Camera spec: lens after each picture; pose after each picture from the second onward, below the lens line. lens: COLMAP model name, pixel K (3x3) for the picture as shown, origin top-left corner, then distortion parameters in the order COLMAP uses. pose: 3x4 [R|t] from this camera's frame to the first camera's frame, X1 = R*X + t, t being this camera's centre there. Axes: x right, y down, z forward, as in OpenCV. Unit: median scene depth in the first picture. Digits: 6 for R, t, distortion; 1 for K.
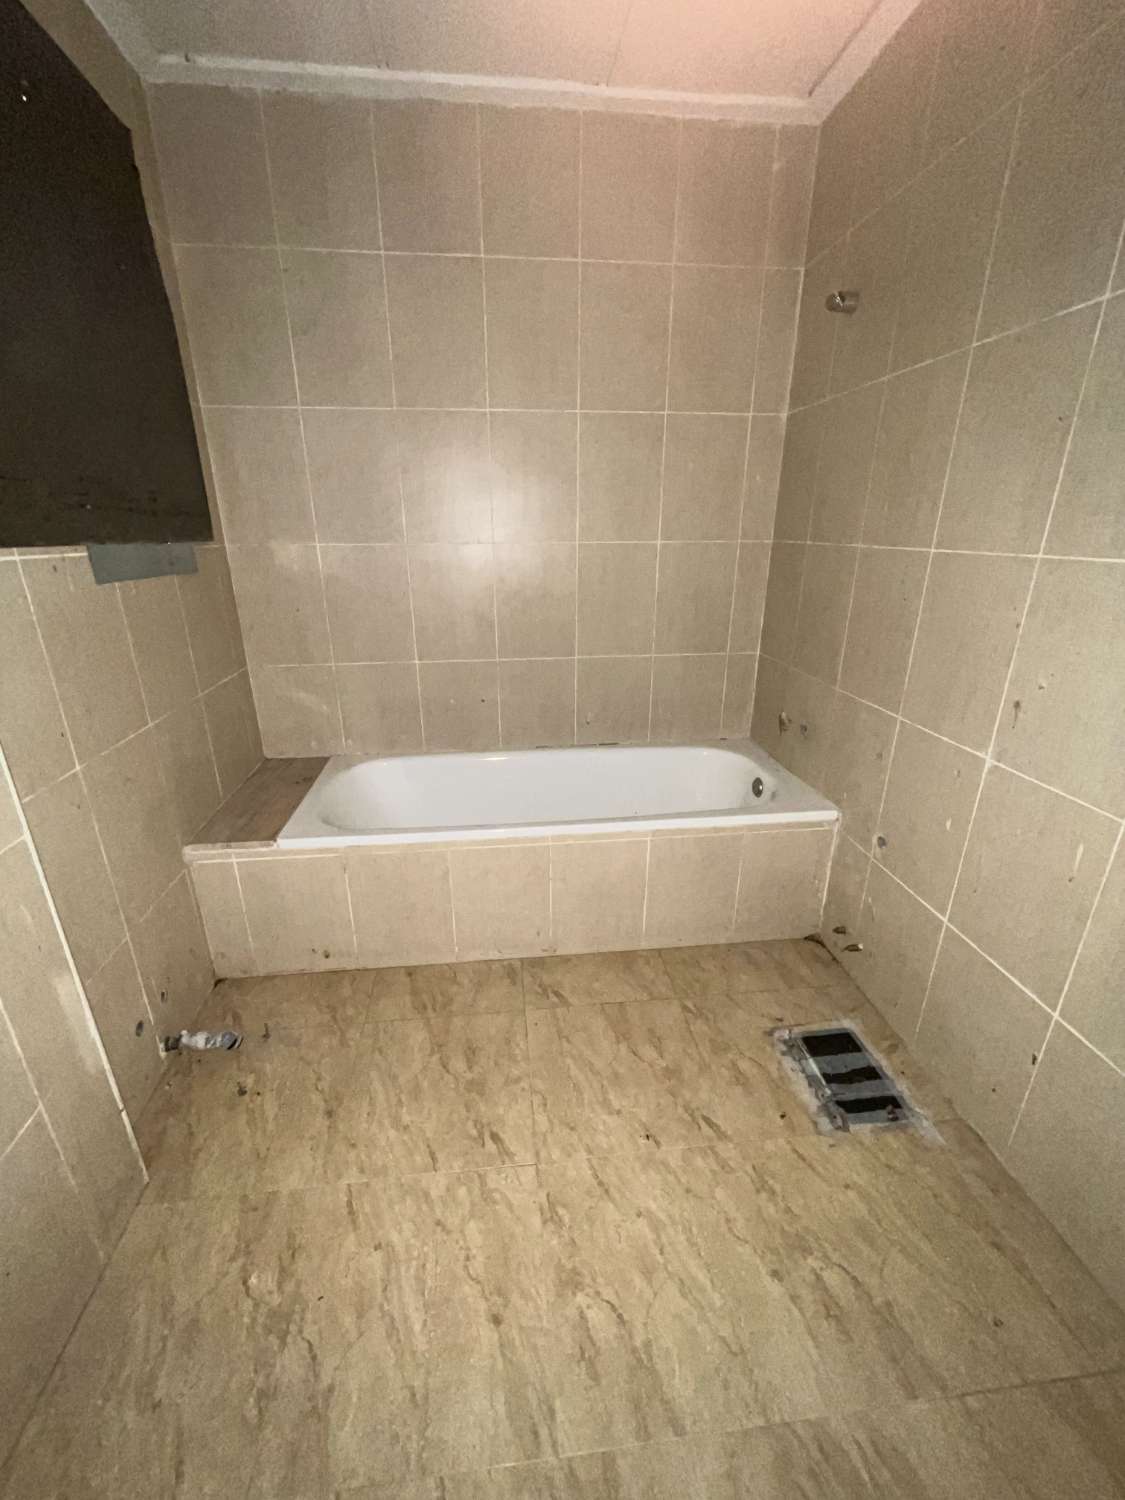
lens RADIAL K [[608.1, 0, 556.9], [0, 608.1, 749.5], [0, 0, 1]] dist [0.000765, -0.000686]
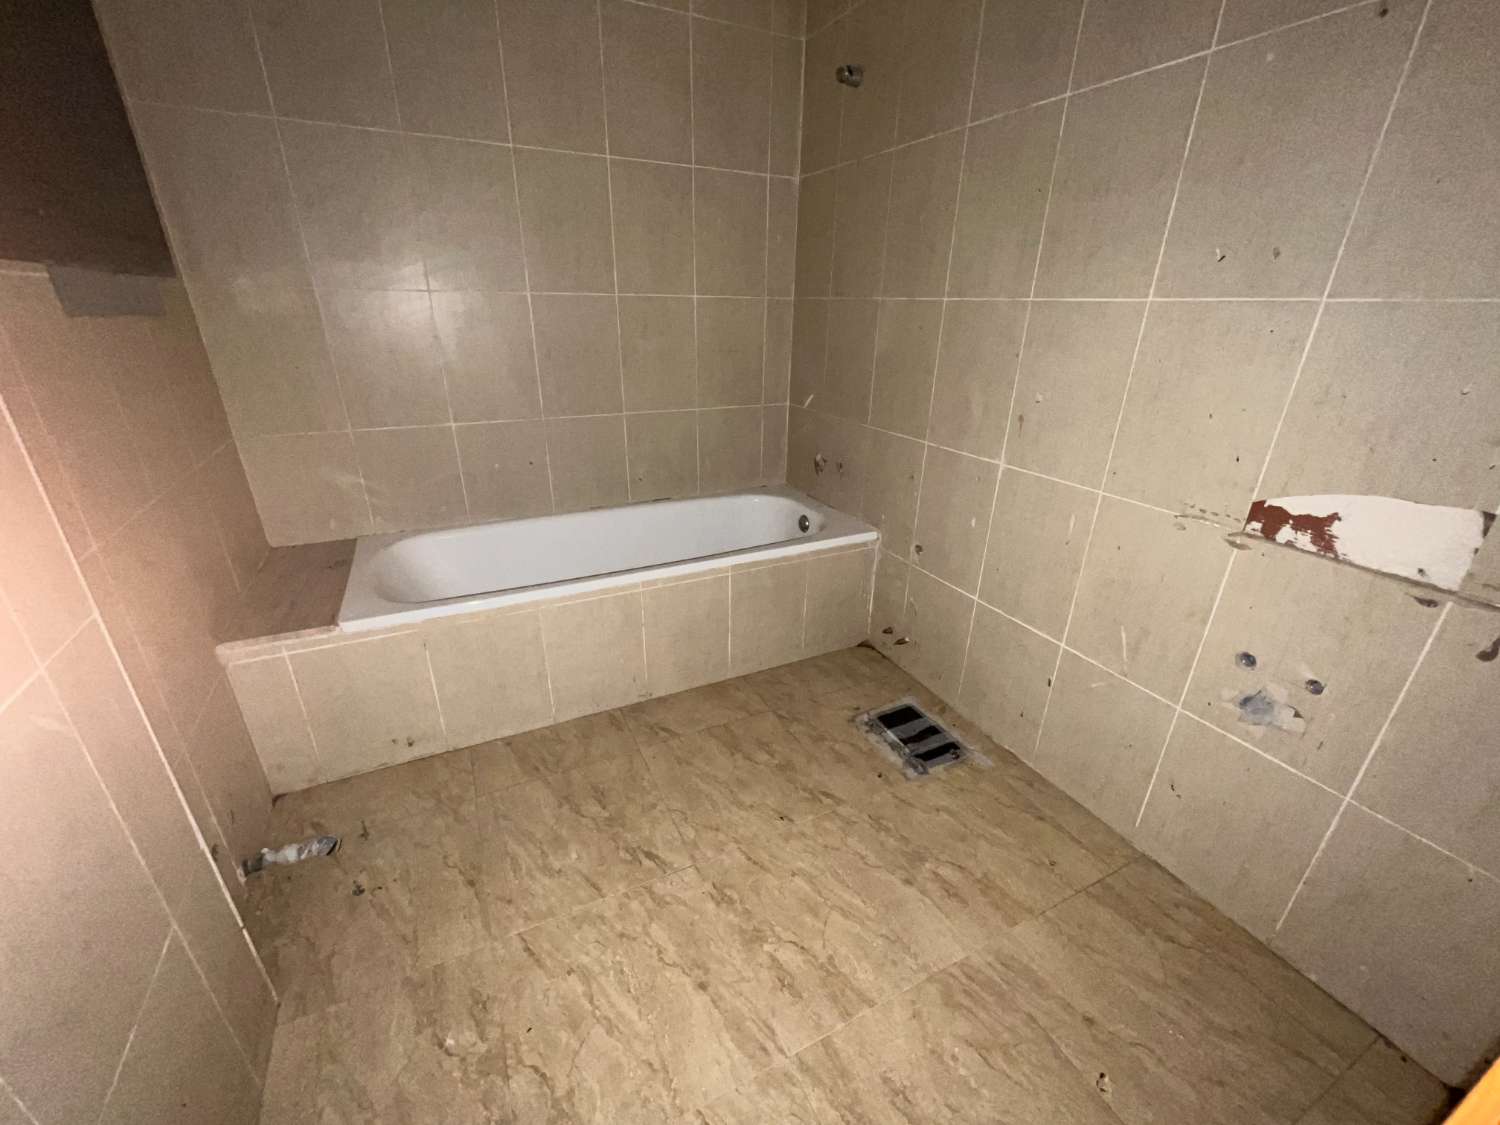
lens RADIAL K [[608.1, 0, 750.8], [0, 608.1, 566.2], [0, 0, 1]] dist [0.000765, -0.000686]
pose [[0.937828, -0.120691, 0.325442, -0.185886], [0.101935, 0.992024, 0.074146, 0.064858], [-0.331795, -0.036362, 0.942651, -0.033874]]
